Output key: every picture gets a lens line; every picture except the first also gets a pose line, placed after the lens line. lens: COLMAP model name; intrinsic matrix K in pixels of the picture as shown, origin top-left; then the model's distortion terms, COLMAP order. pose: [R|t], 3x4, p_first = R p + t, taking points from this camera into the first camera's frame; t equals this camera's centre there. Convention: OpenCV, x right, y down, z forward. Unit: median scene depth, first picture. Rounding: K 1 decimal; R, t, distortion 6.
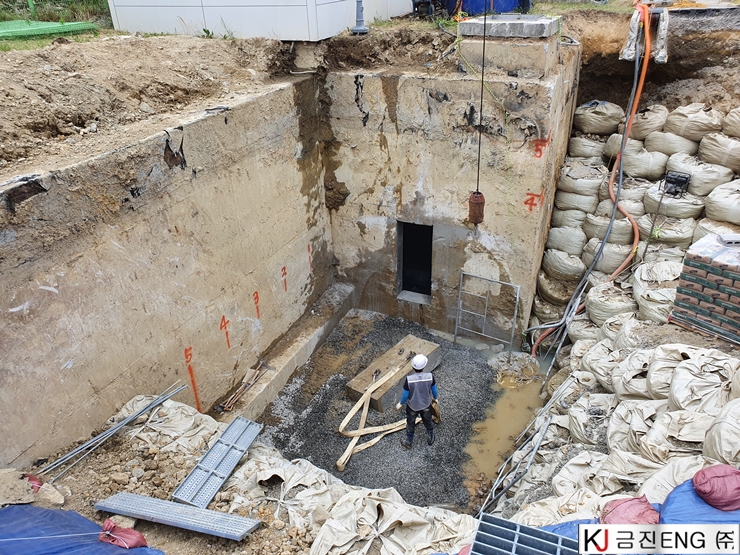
lens RADIAL K [[583.0, 0, 372.6], [0, 583.0, 263.7], [0, 0, 1]] dist [-0.000409, 0.019591]
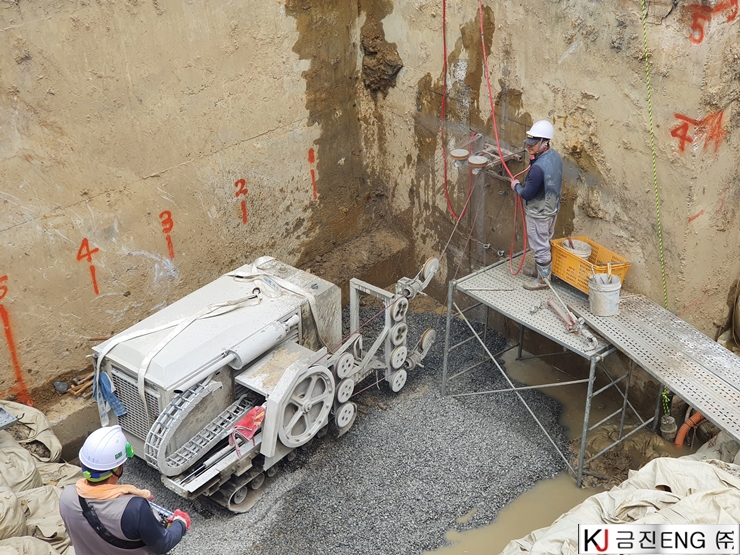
lens RADIAL K [[1109.9, 0, 397.1], [0, 1109.9, 261.6], [0, 0, 1]] dist [0.046690, 0.000000]
pose [[0.917580, 0.197681, -0.344920, 0.381122], [-0.176402, 0.979975, 0.092367, -0.042769], [0.356272, -0.023910, 0.934076, 0.043876]]
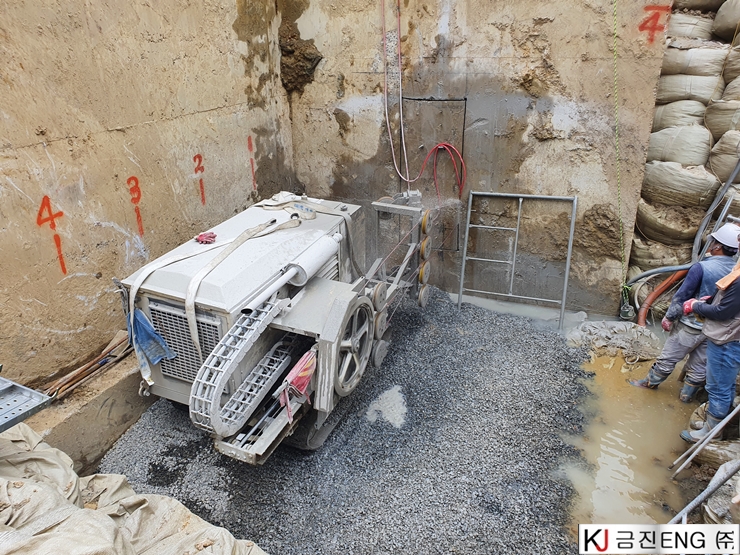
lens RADIAL K [[583.0, 0, 365.4], [0, 583.0, 271.5], [0, 0, 1]] dist [-0.000409, 0.019591]
pose [[0.999672, 0.001500, 0.025551, -0.010220], [0.000953, 0.995409, -0.095712, 0.170890], [-0.025577, 0.095705, 0.995081, 0.468584]]
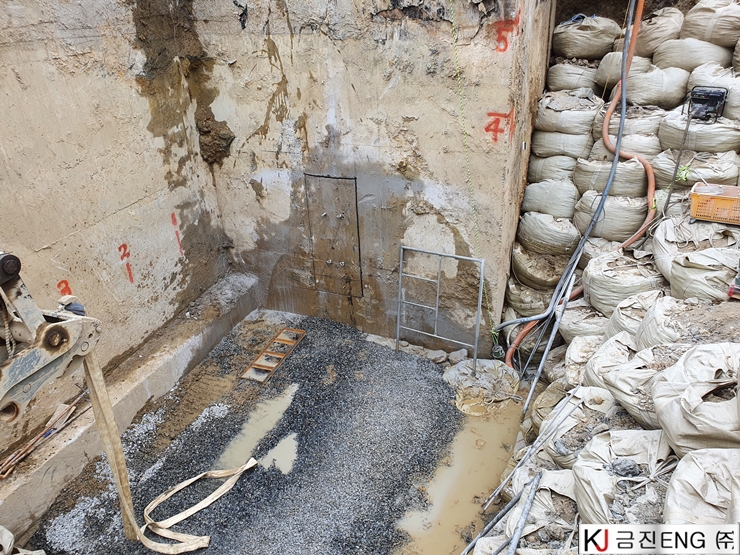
lens RADIAL K [[583.0, 0, 371.9], [0, 583.0, 270.6], [0, 0, 1]] dist [-0.000409, 0.019591]
pose [[0.998851, -0.036814, 0.030672, 0.105352], [0.037255, 0.999209, -0.013934, 0.055876], [-0.030135, 0.015060, 0.999432, 0.346157]]
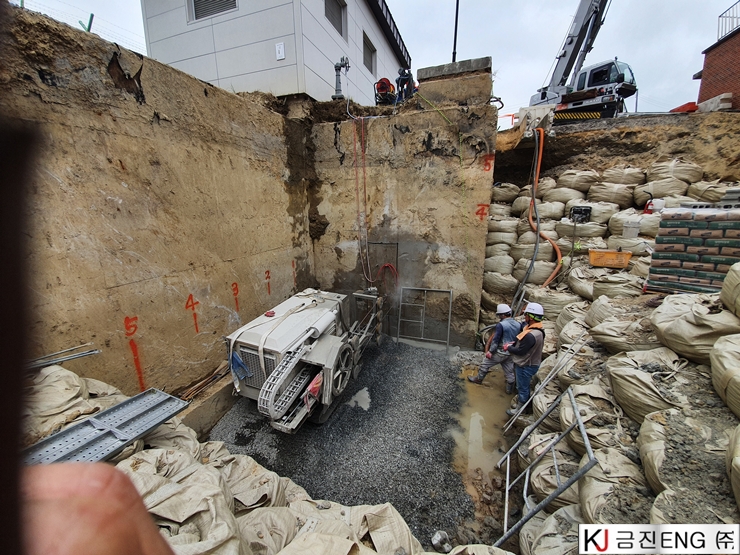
lens RADIAL K [[297.1, 0, 364.5], [0, 297.1, 278.8], [0, 0, 1]] dist [-0.003862, -0.002714]
pose [[0.997739, 0.004017, 0.067085, -0.006005], [0.011656, 0.972739, -0.231610, 0.157979], [-0.066186, 0.231869, 0.970493, 0.446063]]
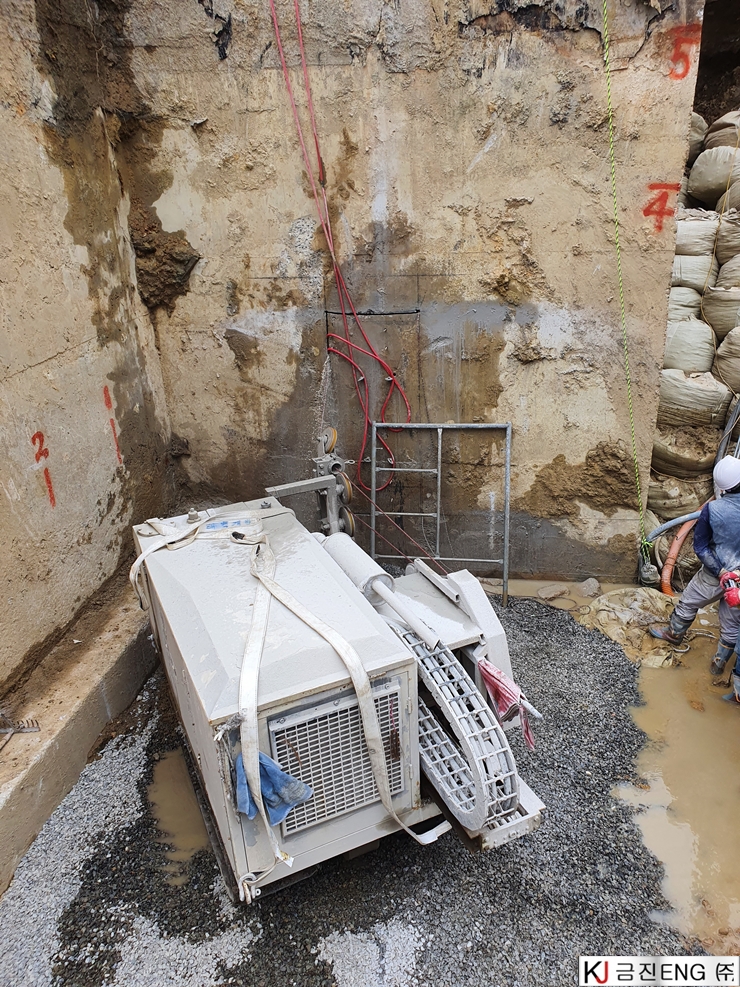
lens RADIAL K [[777.7, 0, 392.0], [0, 777.7, 505.5], [0, 0, 1]] dist [-0.000409, 0.019591]
pose [[0.962439, -0.116974, 0.245006, -0.069317], [0.133580, 0.989660, -0.052235, 0.104059], [-0.236363, 0.083001, 0.968113, 0.510168]]
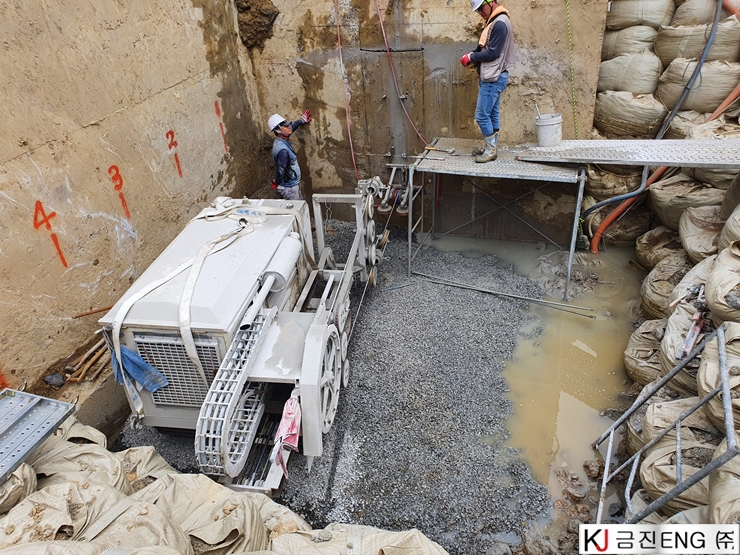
lens RADIAL K [[583.0, 0, 366.8], [0, 583.0, 277.4], [0, 0, 1]] dist [-0.000409, 0.019591]
pose [[0.995036, -0.086841, 0.048599, -0.001517], [0.082963, 0.993587, 0.076825, 0.122981], [-0.054958, -0.072411, 0.995860, 0.416230]]
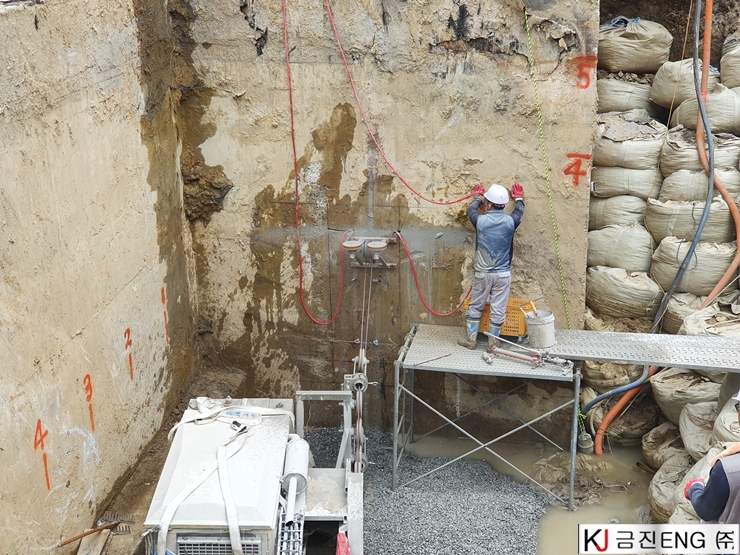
lens RADIAL K [[1109.9, 0, 382.4], [0, 1109.9, 260.8], [0, 0, 1]] dist [0.046690, 0.000000]
pose [[0.969062, -0.075232, 0.235074, -0.164017], [0.106225, 0.986819, -0.122083, 0.090202], [-0.222791, 0.143277, 0.964280, 0.015870]]
